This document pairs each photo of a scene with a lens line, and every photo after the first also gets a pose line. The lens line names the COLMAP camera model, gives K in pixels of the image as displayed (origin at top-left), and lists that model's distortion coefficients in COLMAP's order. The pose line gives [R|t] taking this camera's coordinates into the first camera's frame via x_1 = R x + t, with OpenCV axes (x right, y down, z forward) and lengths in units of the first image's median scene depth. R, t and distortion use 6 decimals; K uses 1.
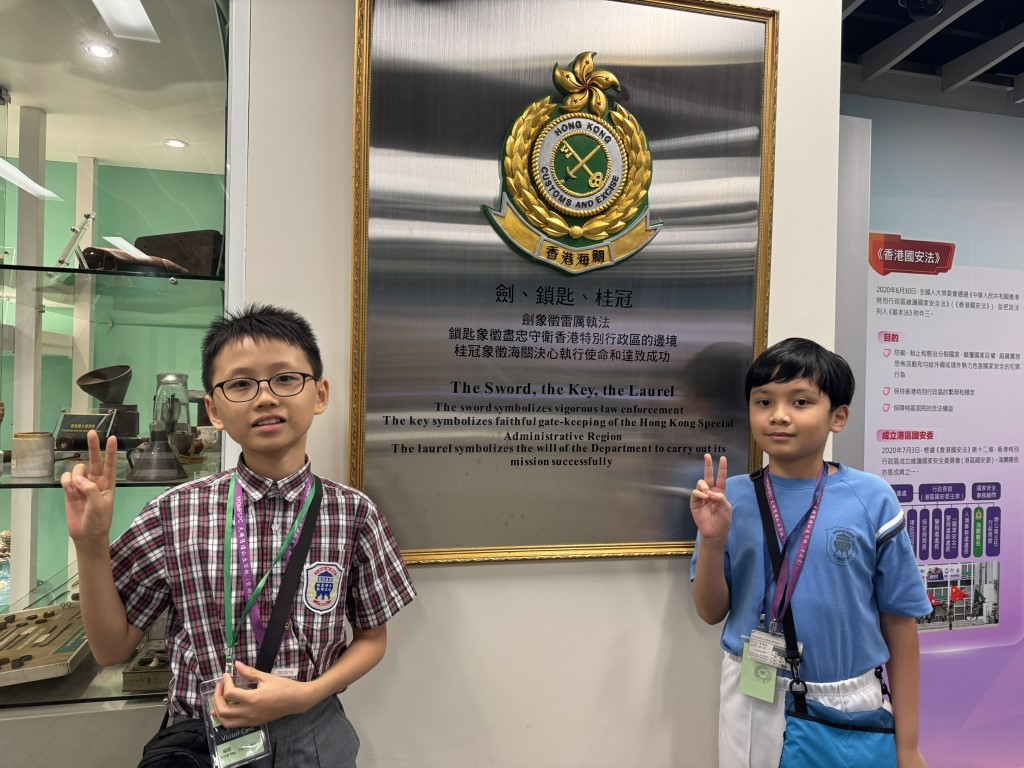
lens RADIAL K [[723.6, 0, 508.5], [0, 723.6, 377.2], [0, 0, 1]] dist [0.018888, -0.037076]
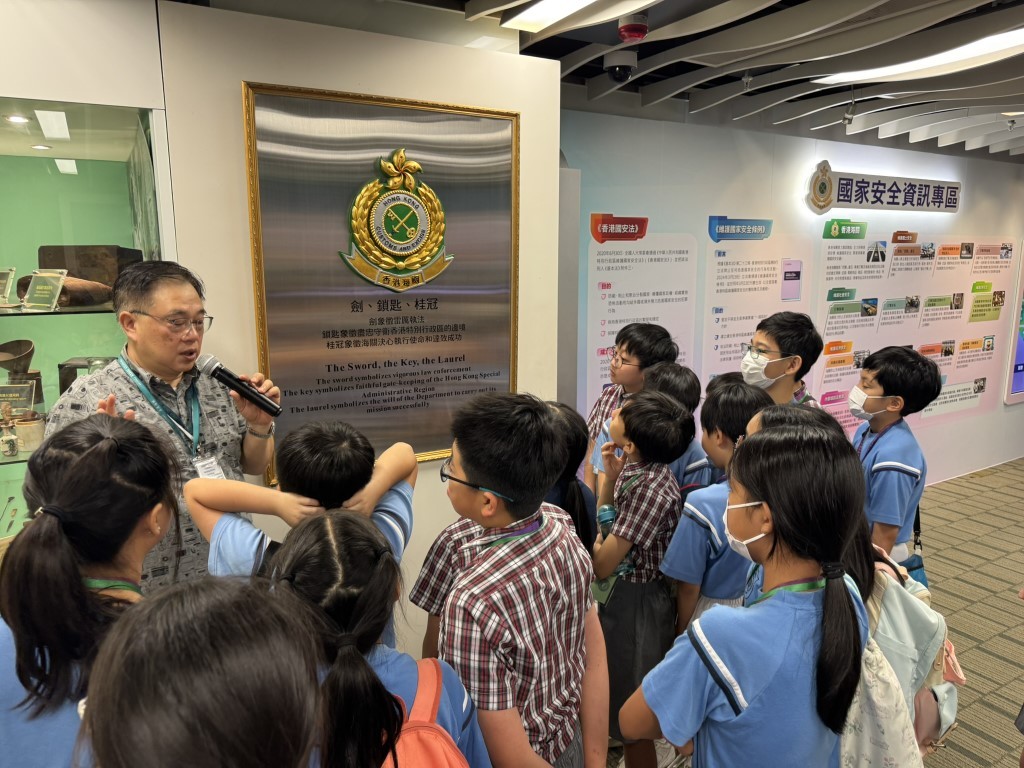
lens RADIAL K [[723.6, 0, 513.3], [0, 723.6, 386.6], [0, 0, 1]] dist [0.018888, -0.037076]
pose [[0.956733, -0.081481, 0.279326, -0.129687], [0.026186, 0.980206, 0.196241, -0.238713], [-0.289787, -0.180436, 0.939929, -0.585389]]
